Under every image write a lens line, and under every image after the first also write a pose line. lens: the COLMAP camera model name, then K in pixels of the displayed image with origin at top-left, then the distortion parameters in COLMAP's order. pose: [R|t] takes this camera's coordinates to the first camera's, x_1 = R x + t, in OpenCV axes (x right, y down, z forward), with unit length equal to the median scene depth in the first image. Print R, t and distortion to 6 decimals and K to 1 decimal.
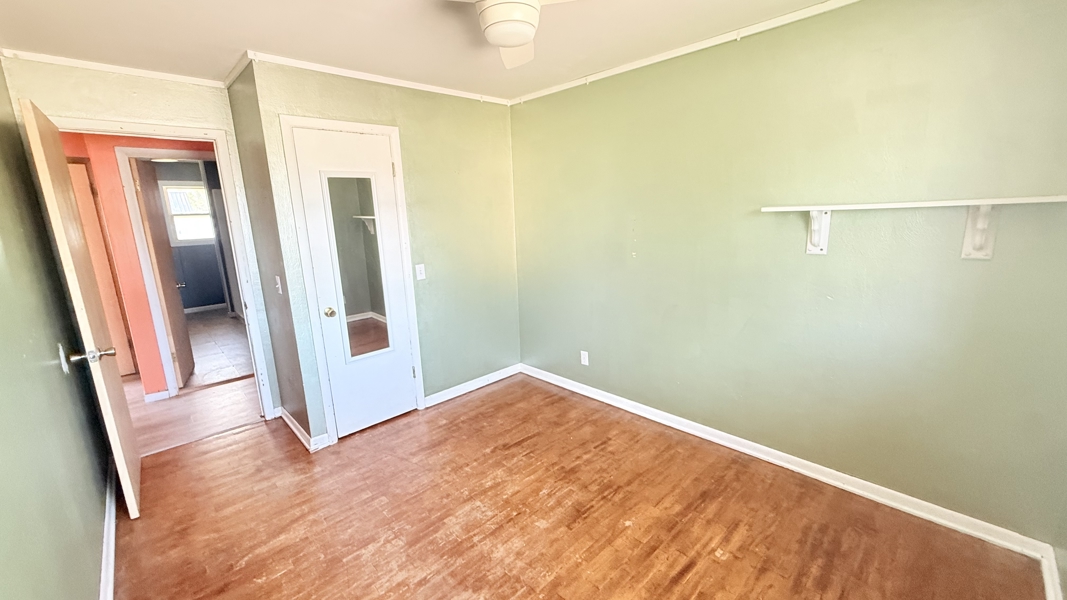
lens RADIAL K [[426.7, 0, 530.0], [0, 426.7, 298.8], [0, 0, 1]] dist [-0.002154, 0.000223]
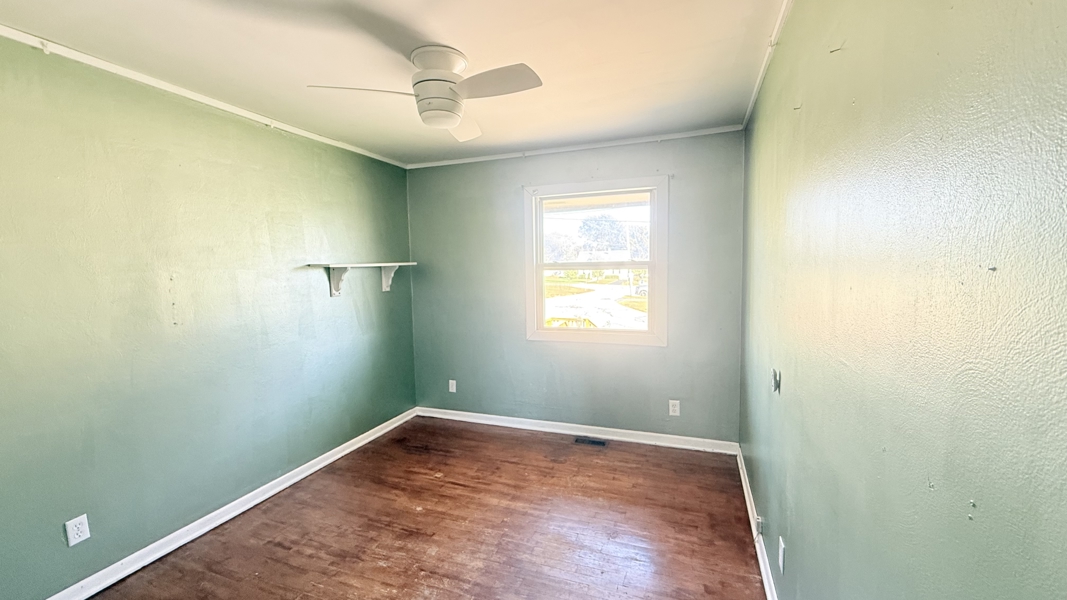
lens RADIAL K [[426.7, 0, 531.9], [0, 426.7, 300.5], [0, 0, 1]] dist [-0.002154, 0.000223]
pose [[-0.438561, -0.030046, 0.898199, -0.943638], [0.213469, 0.967354, 0.136589, -0.148522], [-0.872981, 0.251640, -0.417830, 1.009778]]
